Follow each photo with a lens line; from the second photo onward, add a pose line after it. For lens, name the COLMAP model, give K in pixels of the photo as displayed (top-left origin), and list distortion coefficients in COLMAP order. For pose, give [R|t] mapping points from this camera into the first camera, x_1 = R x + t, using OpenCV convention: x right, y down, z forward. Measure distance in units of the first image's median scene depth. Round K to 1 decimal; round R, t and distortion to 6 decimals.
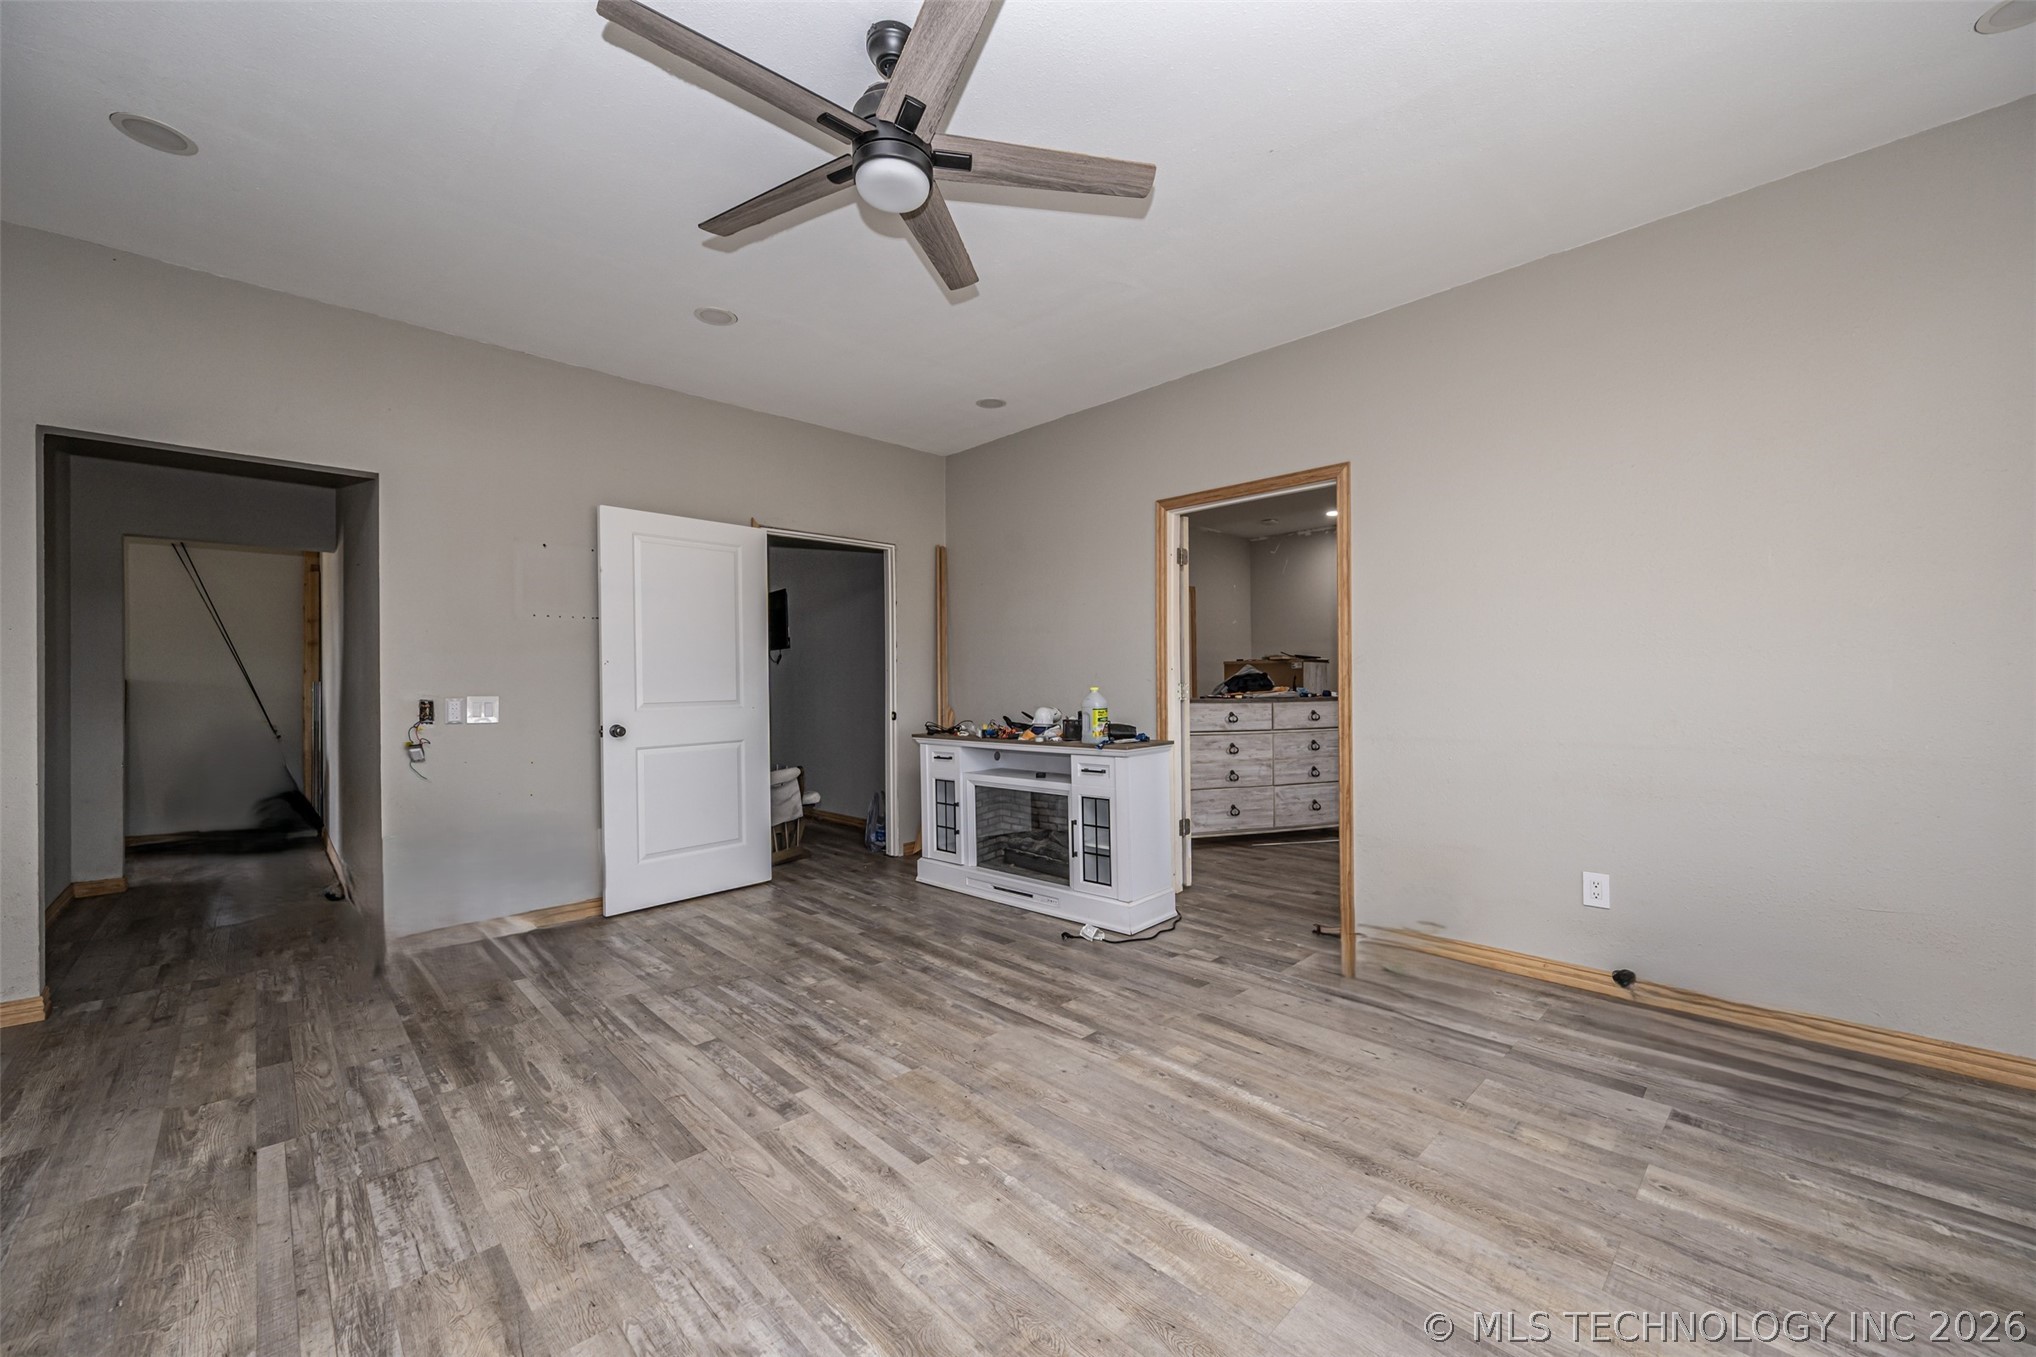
lens RADIAL K [[798.7, 0, 1019.6], [0, 798.7, 677.0], [0, 0, 1]] dist [-0.001531, 0.000391]
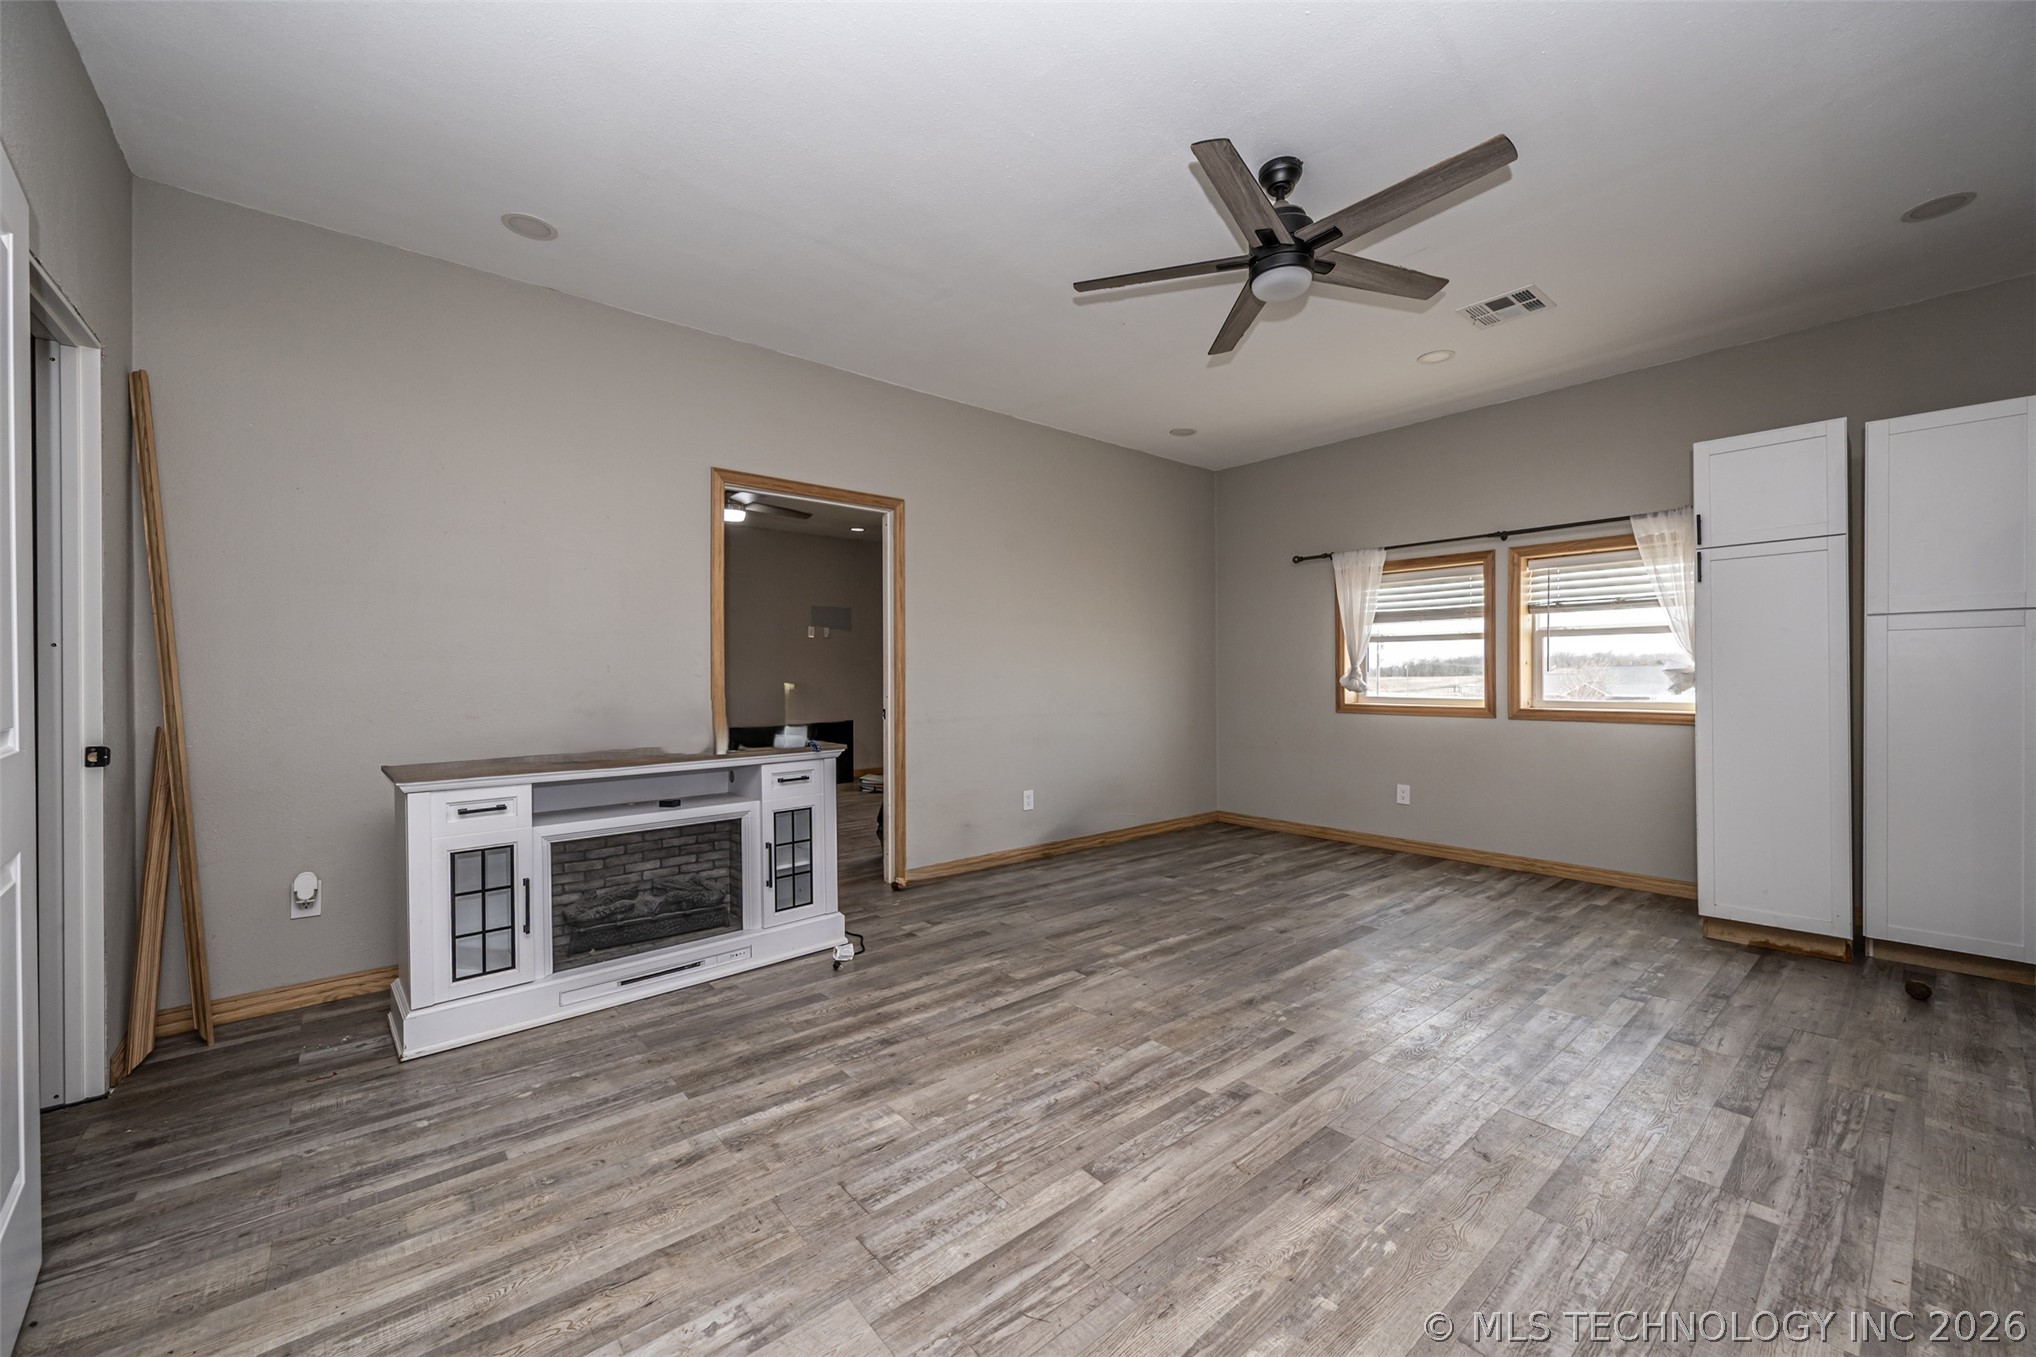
lens RADIAL K [[798.7, 0, 1020.4], [0, 798.7, 681.5], [0, 0, 1]] dist [-0.001531, 0.000391]
pose [[0.059871, 0.003051, 0.998201, -0.975975], [-0.003855, 0.999989, -0.002825, 0.016039], [-0.998199, -0.003679, 0.059882, 0.901042]]
